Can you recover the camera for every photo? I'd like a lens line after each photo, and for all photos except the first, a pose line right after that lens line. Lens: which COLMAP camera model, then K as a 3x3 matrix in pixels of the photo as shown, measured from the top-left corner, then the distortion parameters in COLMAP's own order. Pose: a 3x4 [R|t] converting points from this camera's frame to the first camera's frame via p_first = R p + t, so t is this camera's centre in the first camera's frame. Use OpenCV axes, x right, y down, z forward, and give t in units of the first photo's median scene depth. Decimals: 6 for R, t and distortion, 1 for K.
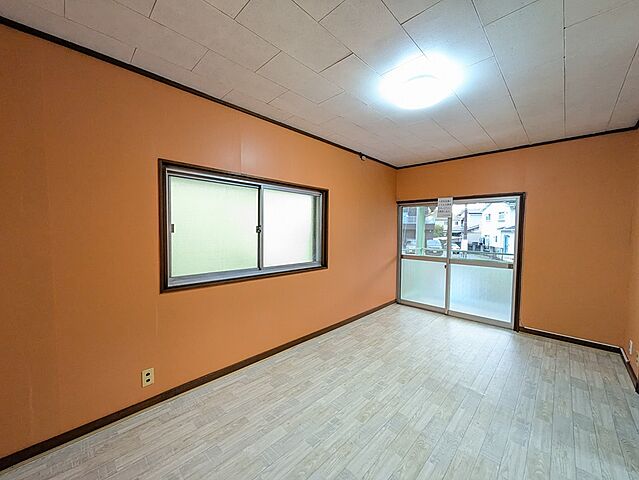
lens RADIAL K [[253.6, 0, 319.5], [0, 253.6, 240.0], [0, 0, 1]] dist [0.001439, 0.000506]
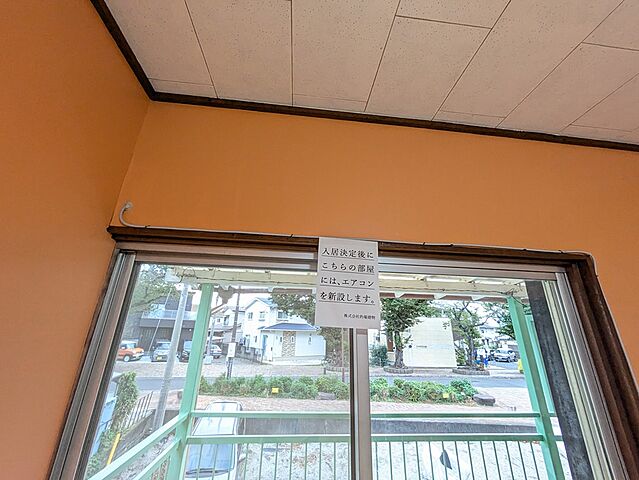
lens RADIAL K [[252.2, 0, 319.5], [0, 252.2, 240.0], [0, 0, 1]] dist [-0.010101, 0.000045]
pose [[0.643635, 0.261570, 0.719246, 0.045554], [0.017337, 0.934558, -0.355388, -0.012435], [-0.765136, 0.241210, 0.596980, 0.128813]]
